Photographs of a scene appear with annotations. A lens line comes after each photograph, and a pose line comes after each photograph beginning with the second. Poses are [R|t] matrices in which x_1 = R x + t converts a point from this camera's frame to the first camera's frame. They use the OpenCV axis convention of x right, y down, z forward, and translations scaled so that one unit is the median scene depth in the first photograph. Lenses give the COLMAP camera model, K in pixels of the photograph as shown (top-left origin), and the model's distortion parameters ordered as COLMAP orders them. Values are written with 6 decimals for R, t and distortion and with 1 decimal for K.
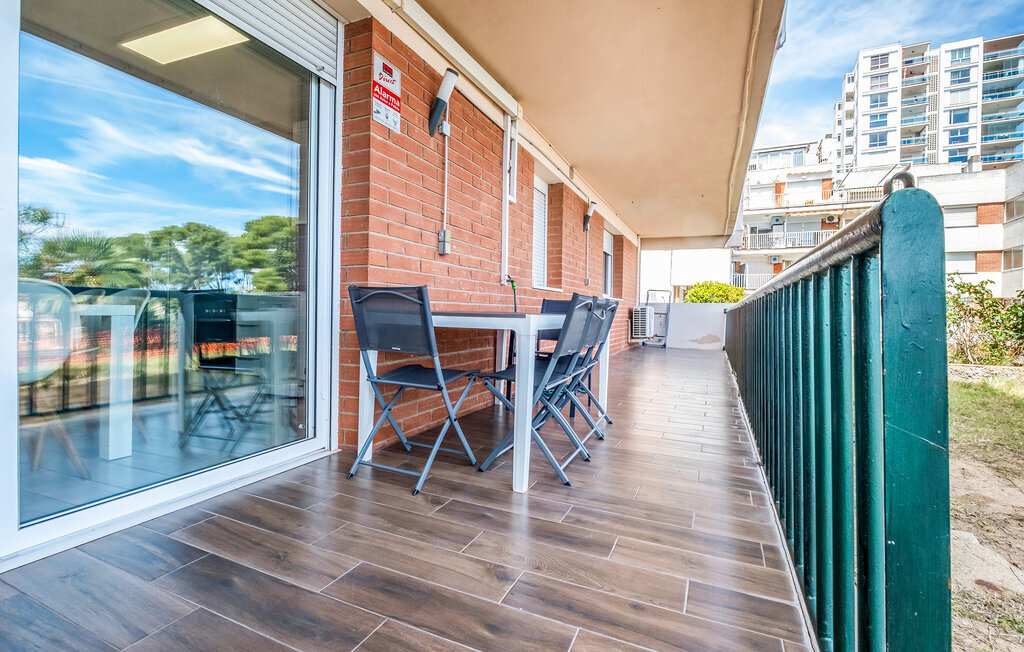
lens RADIAL K [[481.7, 0, 509.2], [0, 481.7, 315.9], [0, 0, 1]] dist [-0.005822, -0.000989]
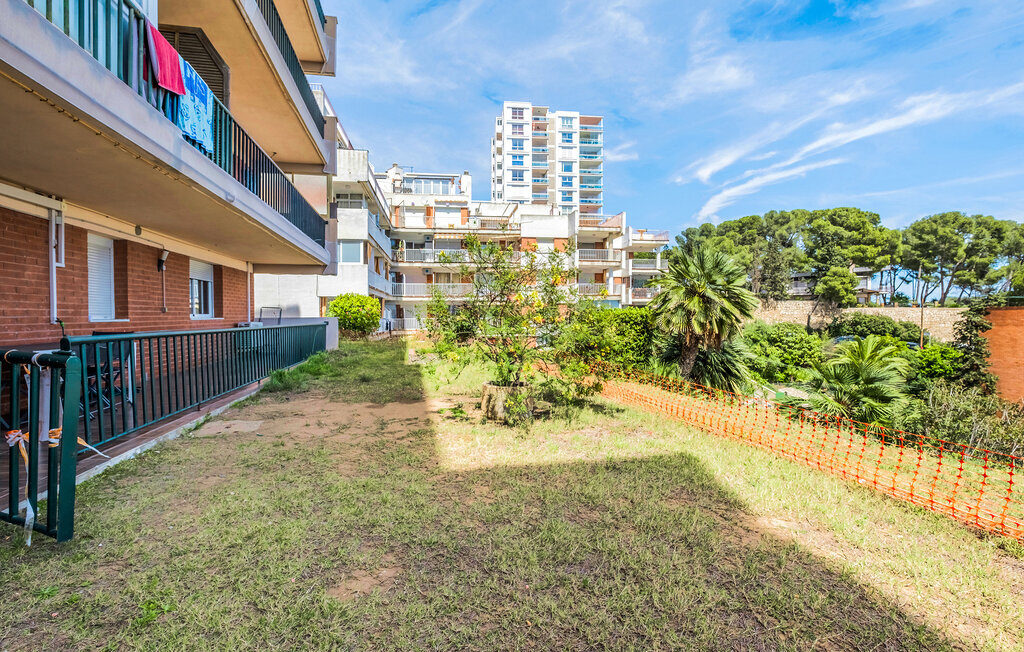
lens RADIAL K [[481.7, 0, 509.2], [0, 481.7, 315.9], [0, 0, 1]] dist [-0.005822, -0.000989]
pose [[0.806387, -0.016231, 0.591166, 0.173888], [0.020420, 0.999791, -0.000404, -0.042471], [-0.591036, 0.012398, 0.806550, -0.695915]]
